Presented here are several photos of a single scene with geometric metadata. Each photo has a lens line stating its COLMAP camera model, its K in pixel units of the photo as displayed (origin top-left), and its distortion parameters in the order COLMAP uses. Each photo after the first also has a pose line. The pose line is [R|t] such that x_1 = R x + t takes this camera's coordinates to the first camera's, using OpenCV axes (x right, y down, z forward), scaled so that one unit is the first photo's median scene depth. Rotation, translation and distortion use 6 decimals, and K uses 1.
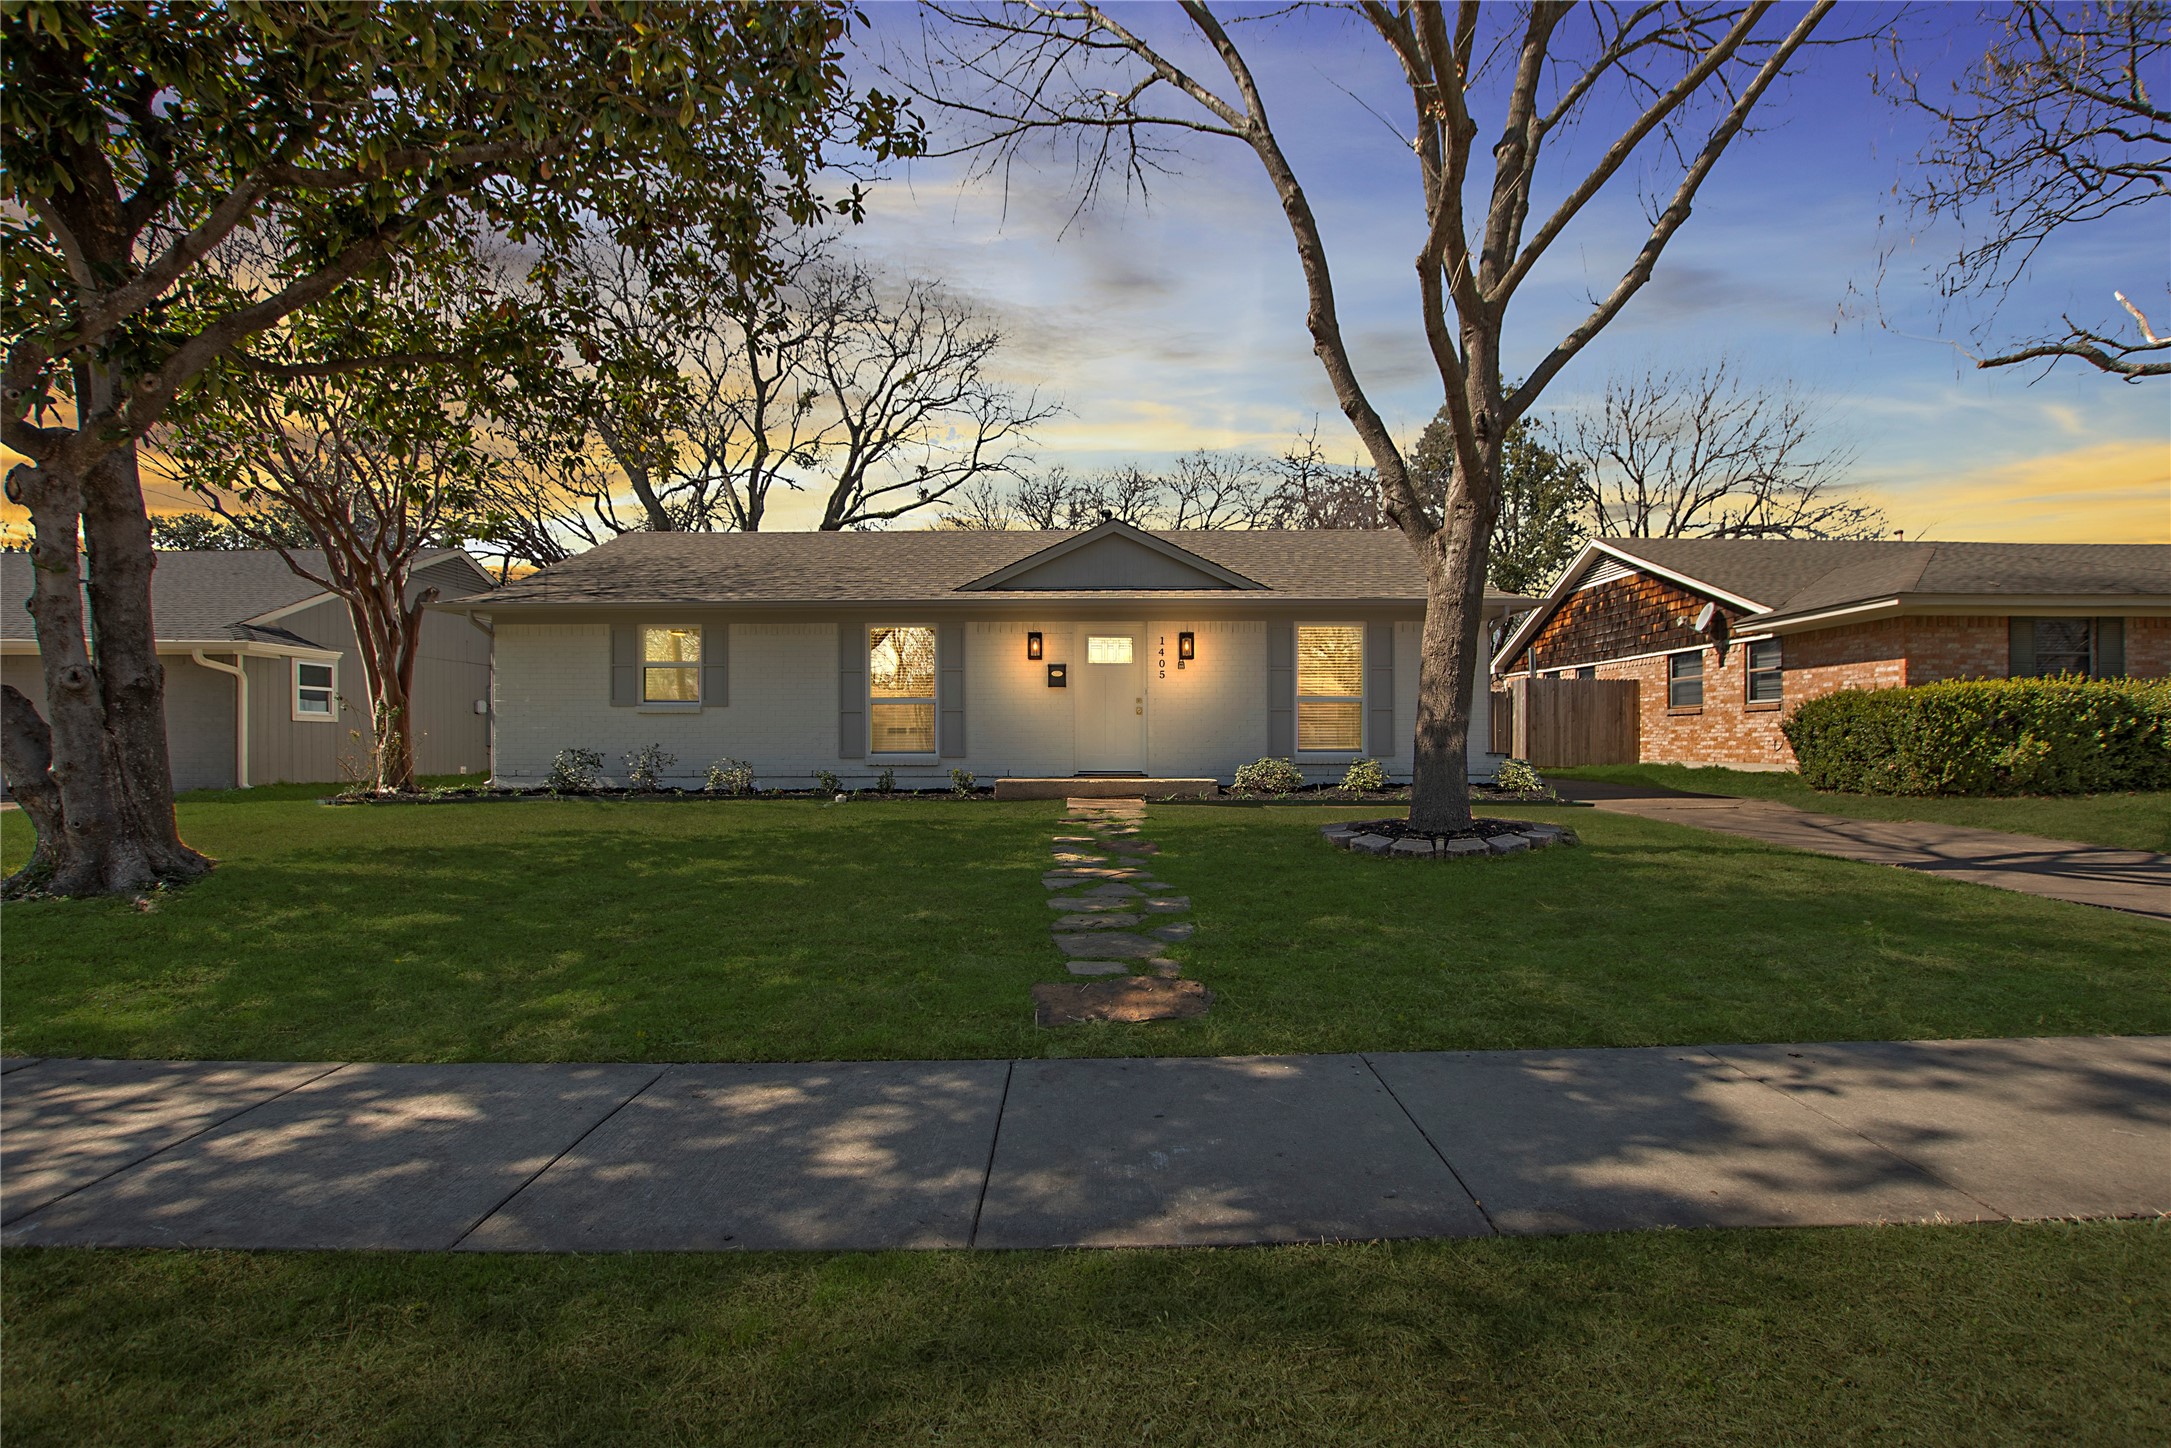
lens RADIAL K [[963.5, 0, 1097.8], [0, 963.5, 740.5], [0, 0, 1]] dist [-0.026987, 0.000420]
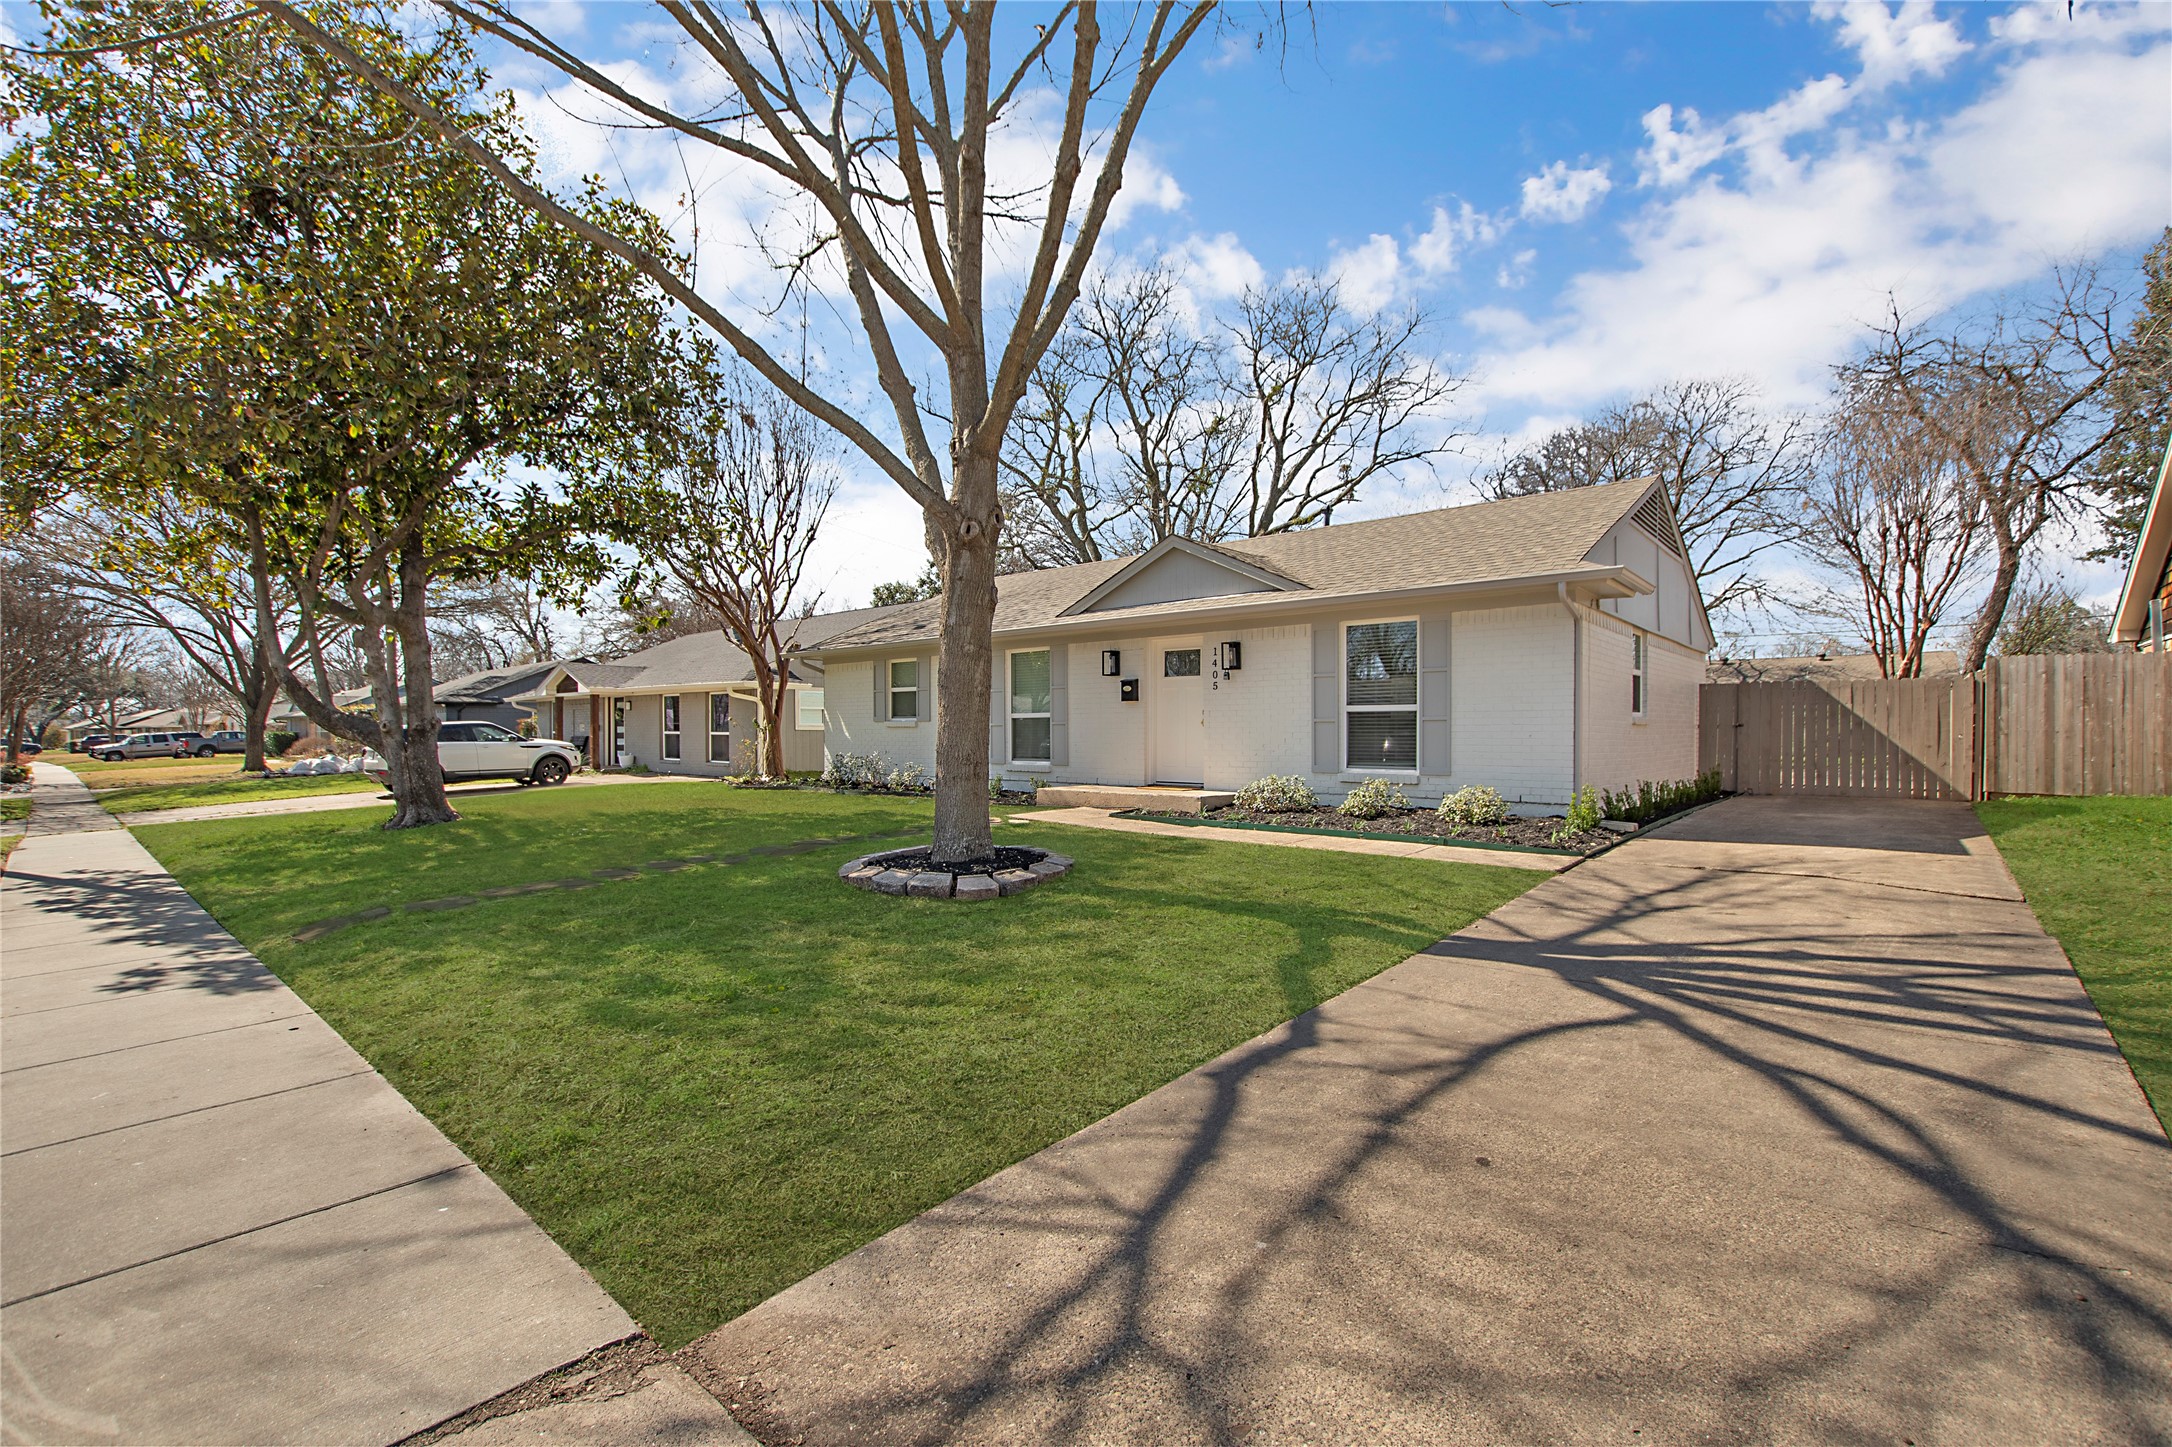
lens RADIAL K [[963.9, 0, 1098.3], [0, 963.9, 740.0], [0, 0, 1]] dist [-0.026987, 0.000420]
pose [[0.731298, 0.007951, -0.682012, 0.636135], [-0.005567, 0.999968, 0.005689, -0.020087], [0.682035, -0.000364, 0.731319, 0.225511]]
